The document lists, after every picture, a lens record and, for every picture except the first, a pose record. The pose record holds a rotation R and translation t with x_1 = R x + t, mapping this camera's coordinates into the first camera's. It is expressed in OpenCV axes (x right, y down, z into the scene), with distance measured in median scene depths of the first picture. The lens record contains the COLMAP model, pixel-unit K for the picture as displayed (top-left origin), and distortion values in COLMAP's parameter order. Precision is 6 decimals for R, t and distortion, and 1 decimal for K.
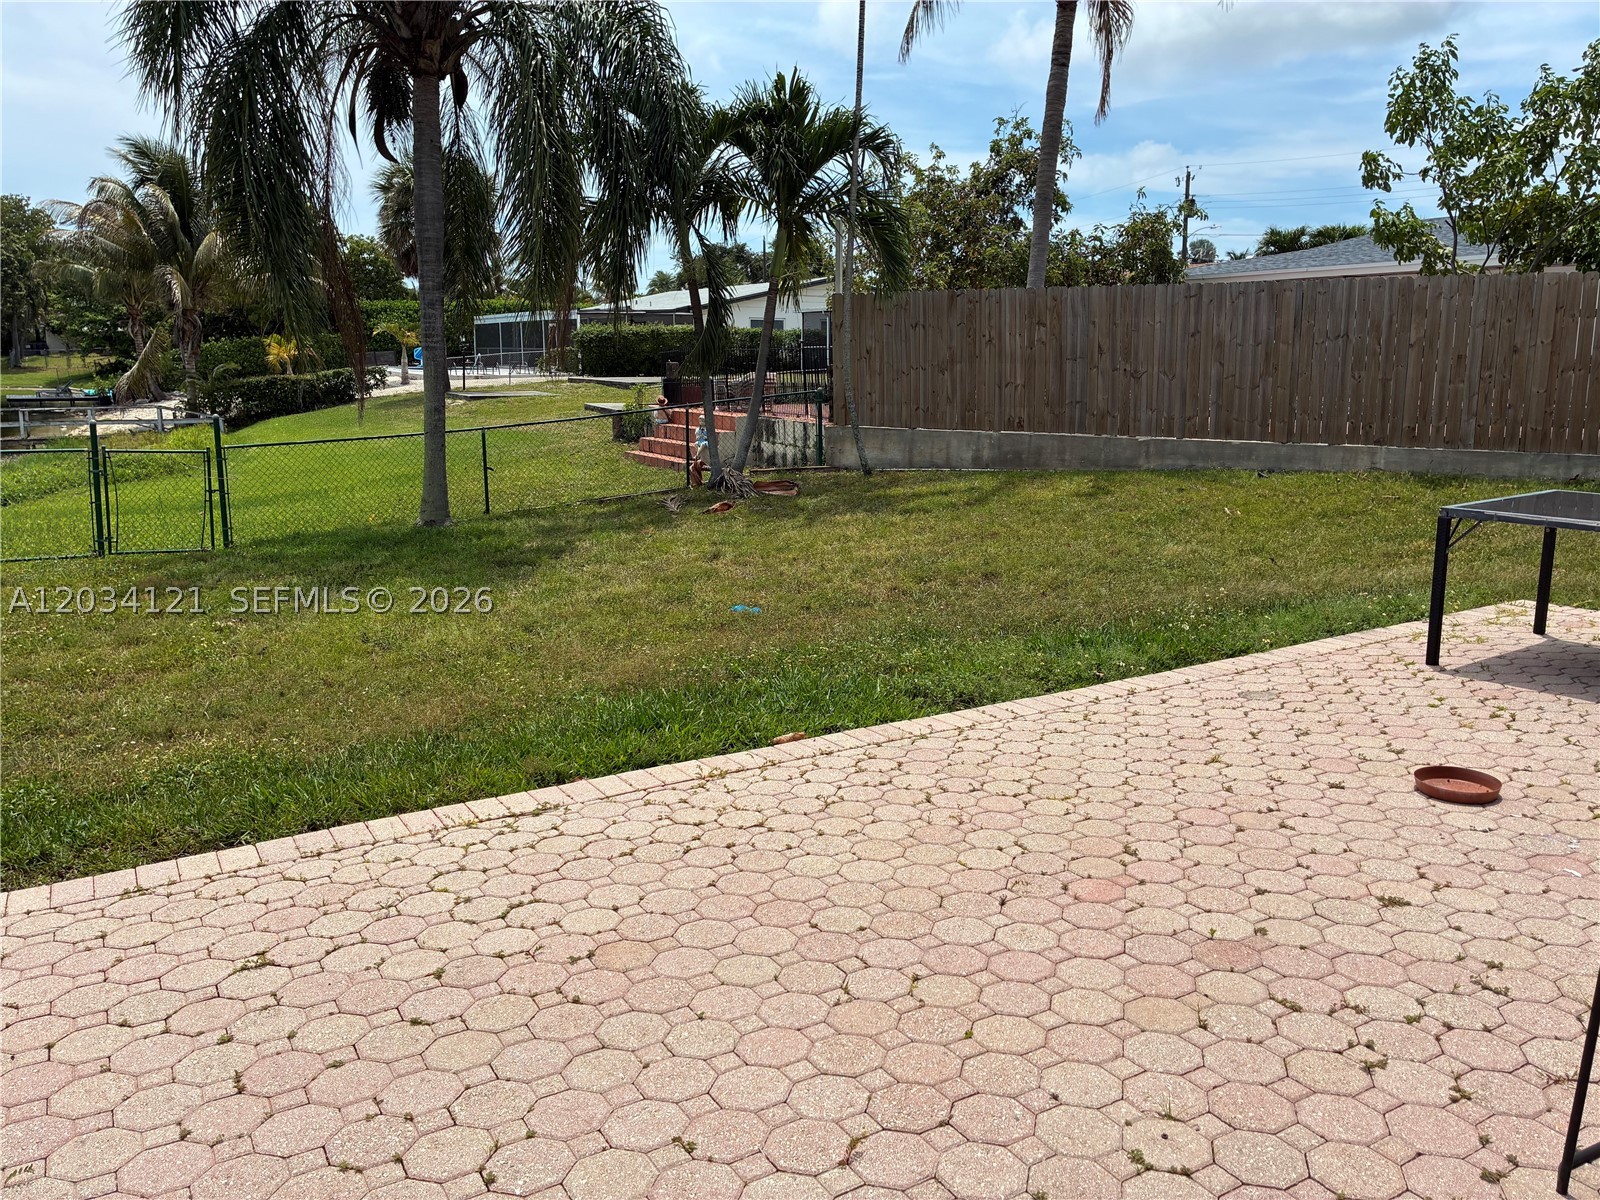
lens RADIAL K [[1217.0, 0, 803.7], [0, 1217.0, 601.5], [0, 0, 1]] dist [0.010820, 0.002252]
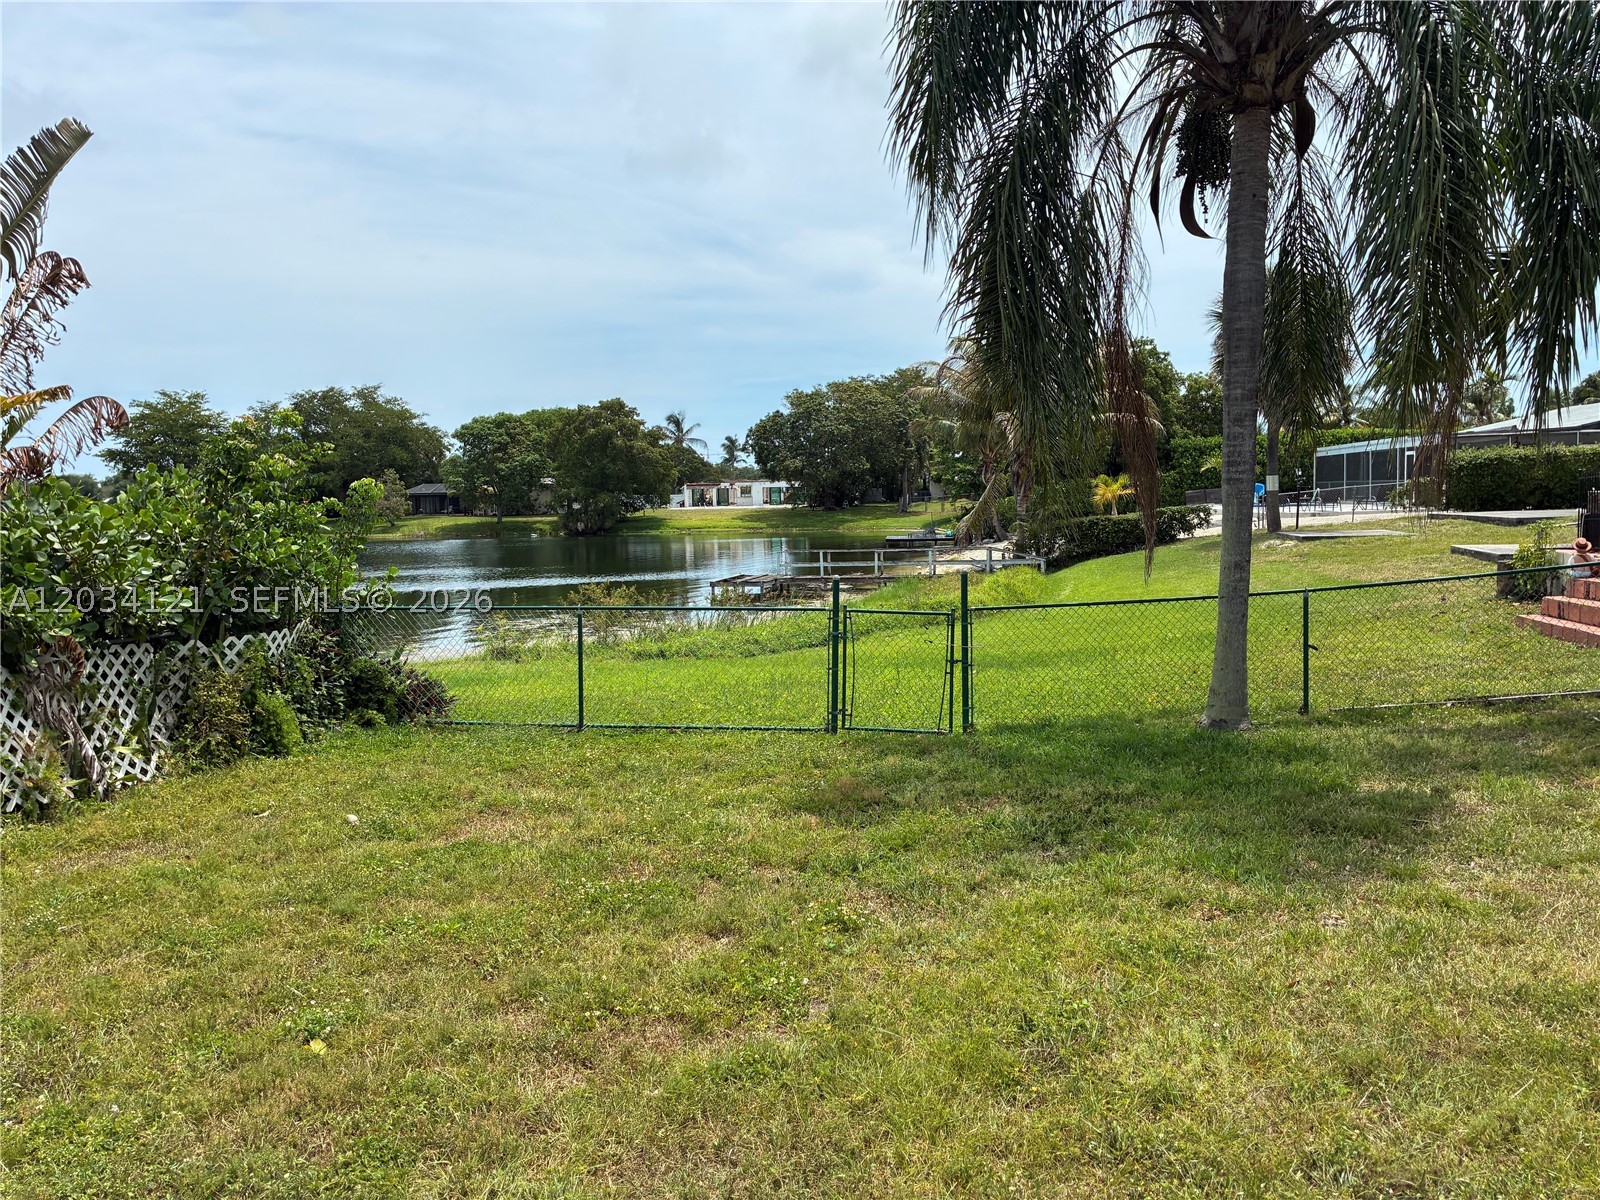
lens RADIAL K [[1217.0, 0, 803.7], [0, 1217.0, 601.5], [0, 0, 1]] dist [0.010820, 0.002252]
pose [[0.792542, 0.028739, -0.609140, -0.025908], [-0.095703, 0.992373, -0.077698, -0.021817], [0.602261, 0.119875, 0.789247, 0.109615]]
